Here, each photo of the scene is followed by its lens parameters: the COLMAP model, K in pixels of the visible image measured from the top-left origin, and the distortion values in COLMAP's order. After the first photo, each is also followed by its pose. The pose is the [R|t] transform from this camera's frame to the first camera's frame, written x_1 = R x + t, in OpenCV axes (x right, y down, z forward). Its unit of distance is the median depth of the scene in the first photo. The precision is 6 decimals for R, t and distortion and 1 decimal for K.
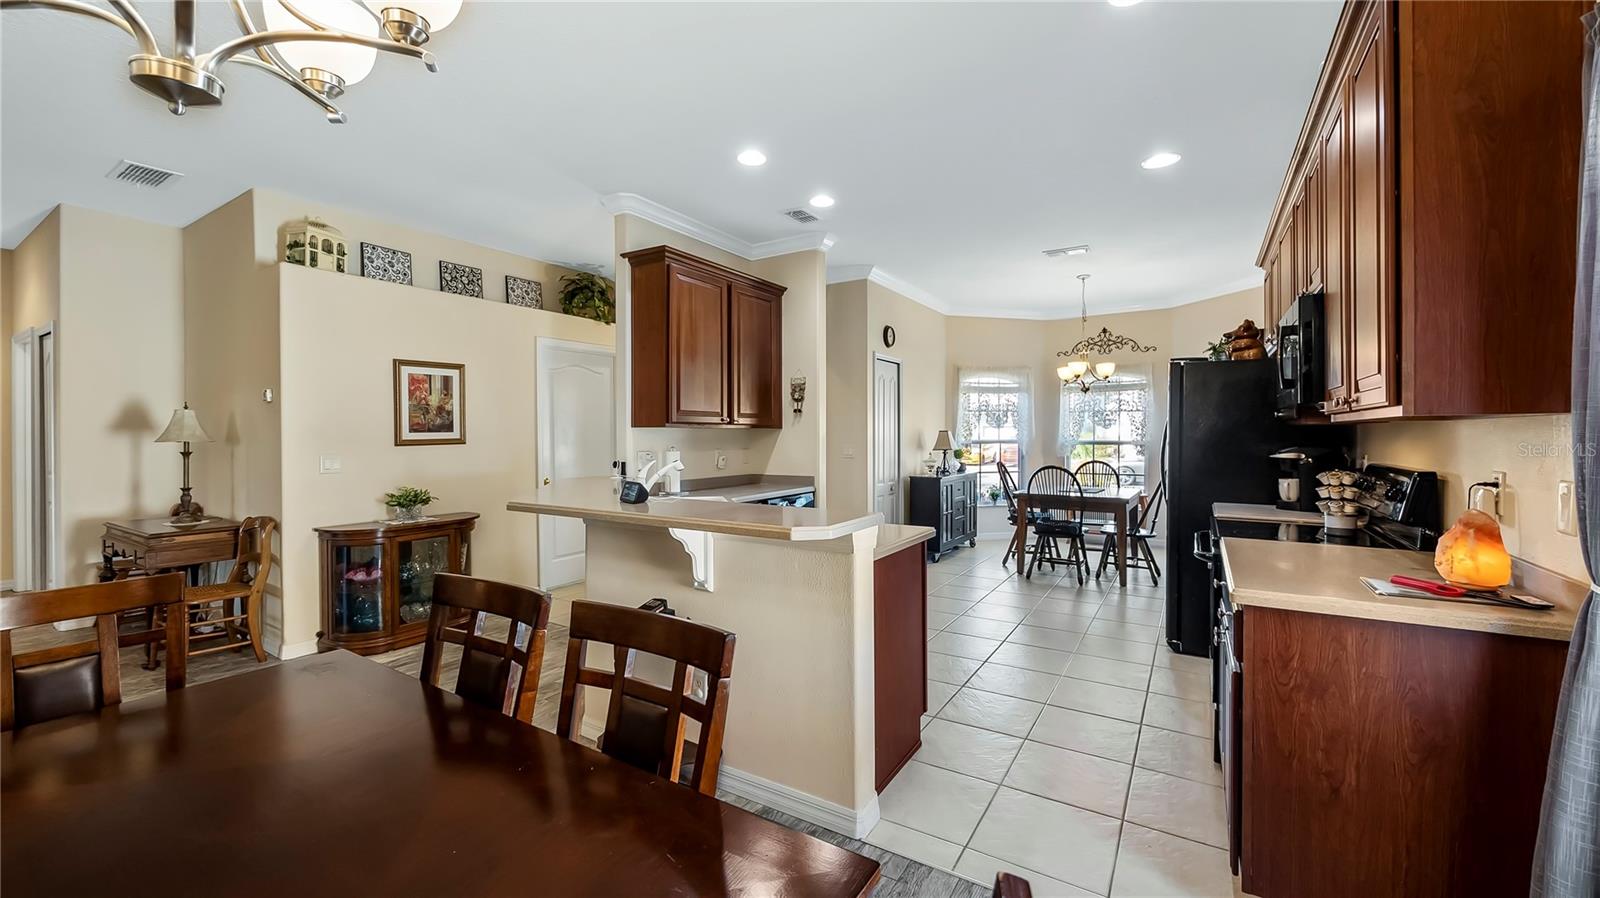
lens RADIAL K [[626.1, 0, 794.8], [0, 626.1, 431.5], [0, 0, 1]] dist [-0.000801, -0.000139]
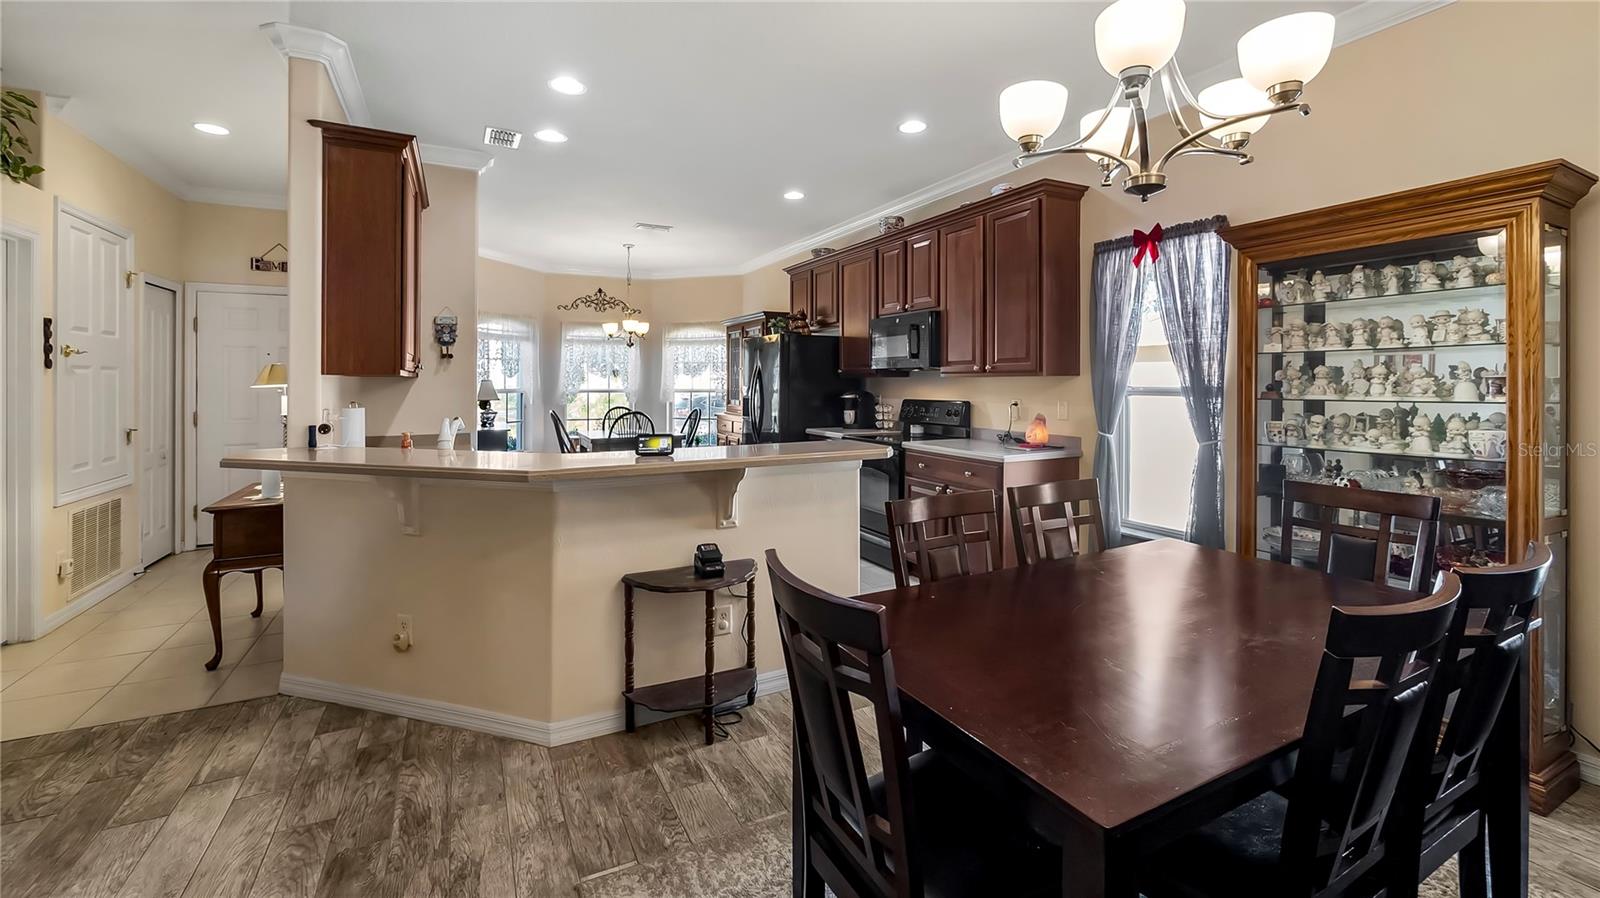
lens RADIAL K [[668.7, 0, 793.3], [0, 668.7, 375.6], [0, 0, 1]] dist [-0.000718, 0.000112]
pose [[0.505234, 0.008965, 0.862936, -0.528649], [-0.002782, 0.999958, -0.008759, -0.000597], [-0.862978, 0.002024, 0.505238, 0.150942]]
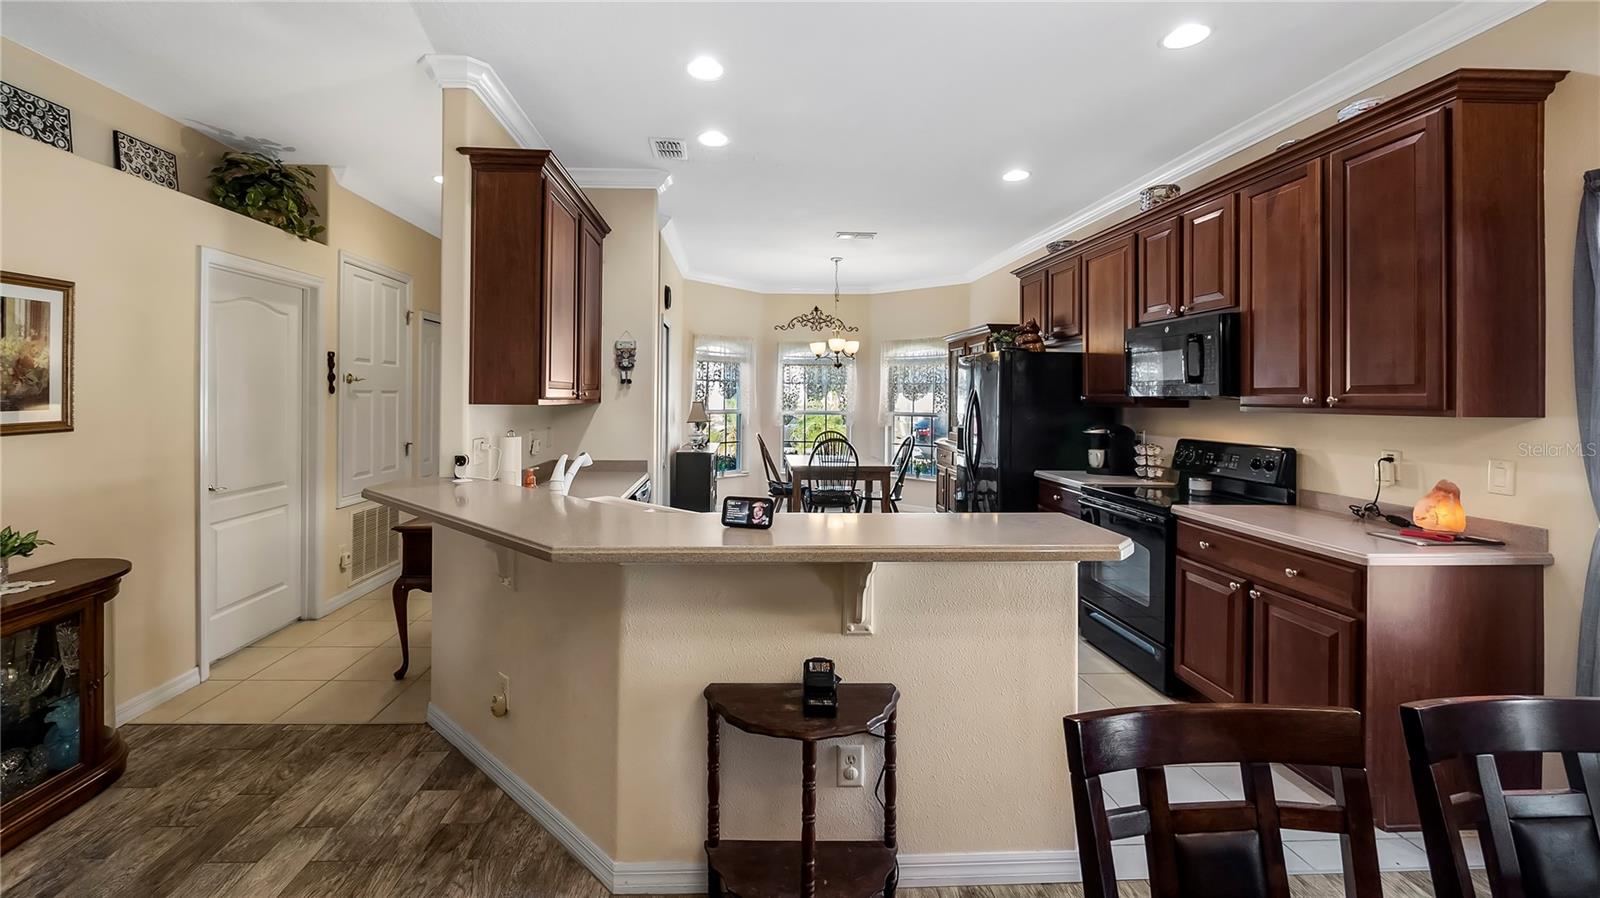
lens RADIAL K [[650.9, 0, 752.5], [0, 650.9, 386.4], [0, 0, 1]] dist [-0.003624, -0.000211]
pose [[0.824026, 0.017679, 0.566276, -0.339895], [-0.012111, 0.999834, -0.013592, -0.016720], [-0.566422, 0.004342, 0.824104, 0.202911]]
